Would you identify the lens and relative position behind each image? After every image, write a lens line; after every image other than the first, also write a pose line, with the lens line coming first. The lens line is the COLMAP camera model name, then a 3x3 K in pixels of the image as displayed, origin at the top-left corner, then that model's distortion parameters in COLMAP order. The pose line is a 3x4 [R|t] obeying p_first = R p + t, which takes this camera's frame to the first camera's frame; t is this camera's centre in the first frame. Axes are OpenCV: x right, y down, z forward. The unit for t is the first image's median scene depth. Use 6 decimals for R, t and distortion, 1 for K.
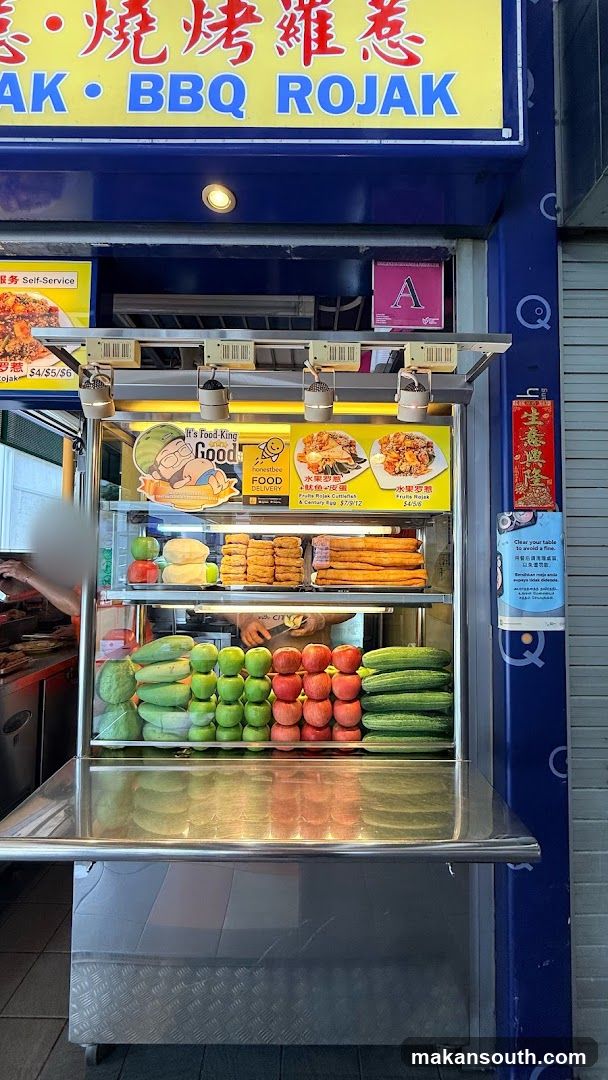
lens RADIAL K [[420.4, 0, 306.7], [0, 420.4, 528.3], [0, 0, 1]] dist [-0.000444, 0.004039]
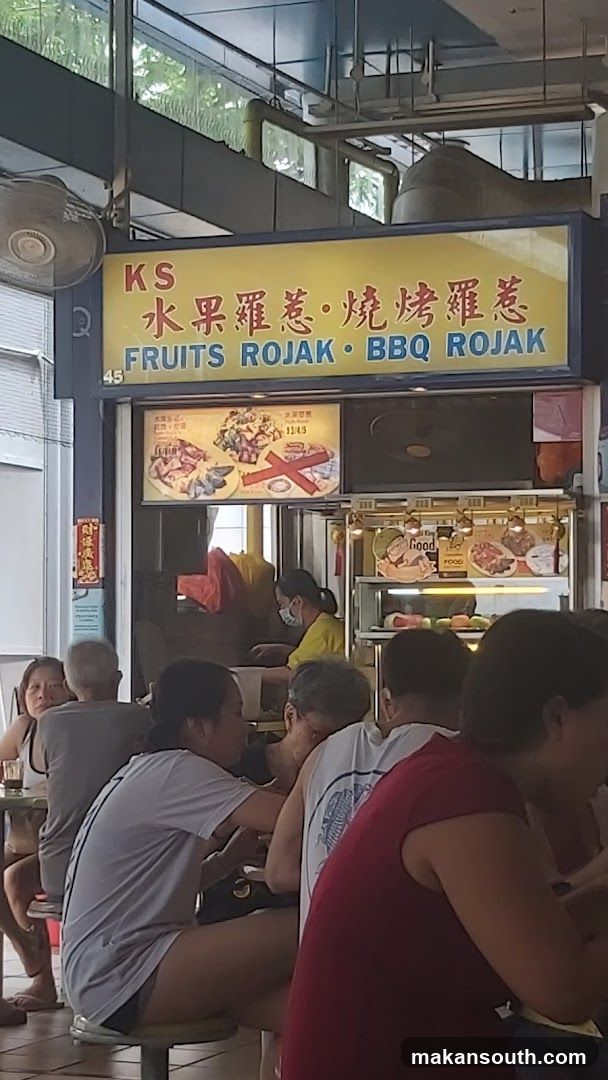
lens RADIAL K [[2593.2, 0, 304.0], [0, 2593.2, 540.0], [0, 0, 1]] dist [0.229904, 0.040883]
pose [[0.934569, -0.026629, -0.354785, 3.126492], [0.029410, 0.999564, 0.002448, -0.259679], [0.354565, -0.012722, 0.934945, -9.147911]]
